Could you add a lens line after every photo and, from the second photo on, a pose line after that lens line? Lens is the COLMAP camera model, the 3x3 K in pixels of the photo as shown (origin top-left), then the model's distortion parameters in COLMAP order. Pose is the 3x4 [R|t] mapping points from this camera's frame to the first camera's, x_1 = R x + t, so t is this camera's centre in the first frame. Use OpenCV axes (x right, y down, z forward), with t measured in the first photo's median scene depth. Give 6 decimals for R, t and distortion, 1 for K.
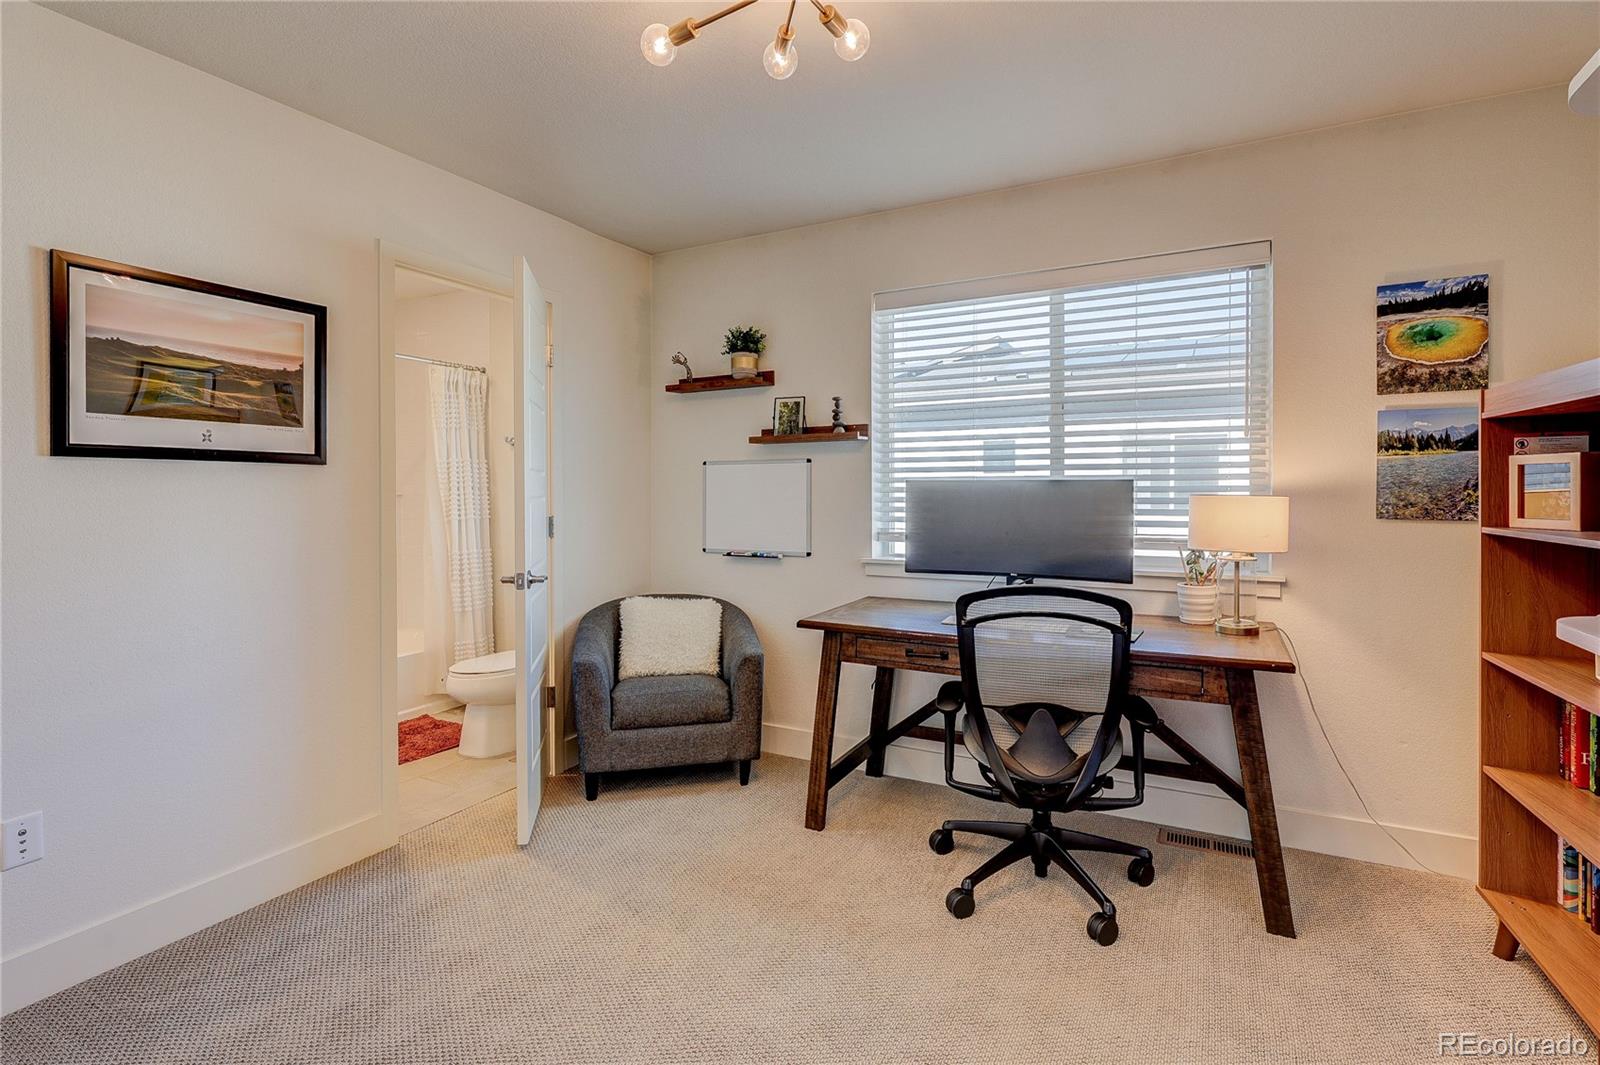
lens RADIAL K [[785.9, 0, 803.5], [0, 785.9, 492.4], [0, 0, 1]] dist [-0.001390, 0.000161]
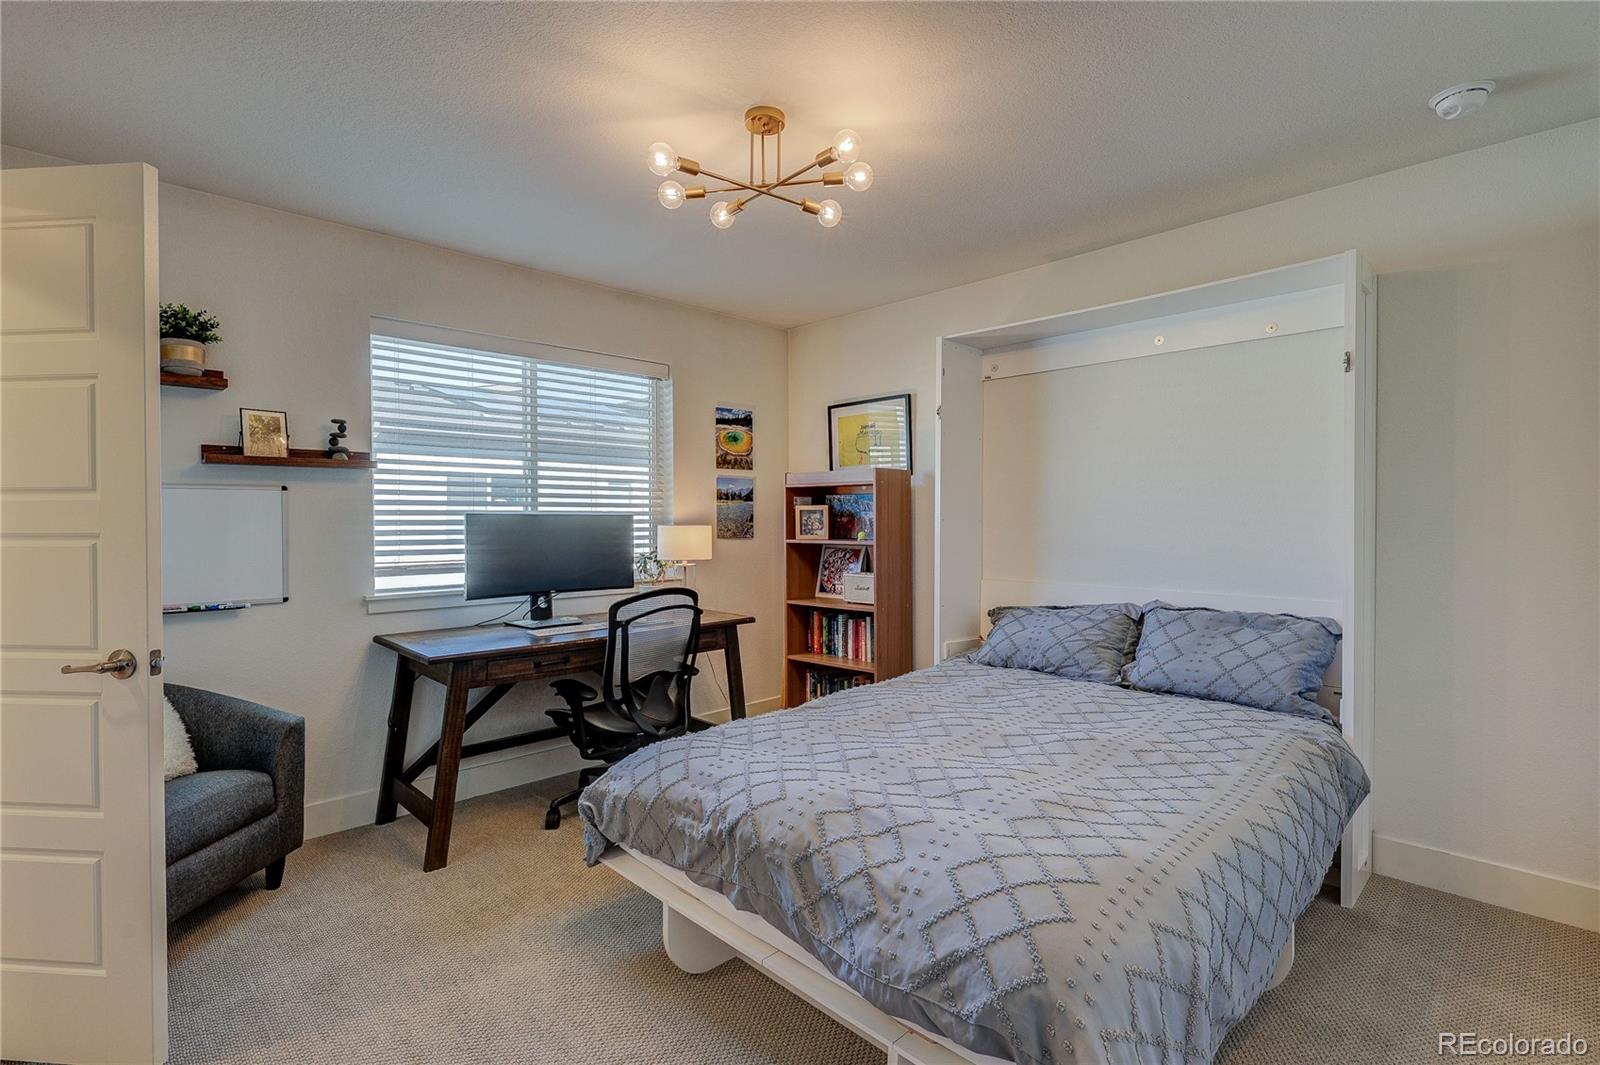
lens RADIAL K [[768.1, 0, 800.0], [0, 768.1, 532.5], [0, 0, 1]] dist [-0.001615, 0.000450]
pose [[0.278596, -0.011933, 0.960334, -0.835464], [0.008282, 0.999915, 0.010022, 0.004329], [-0.960373, 0.005161, 0.278672, 0.319259]]
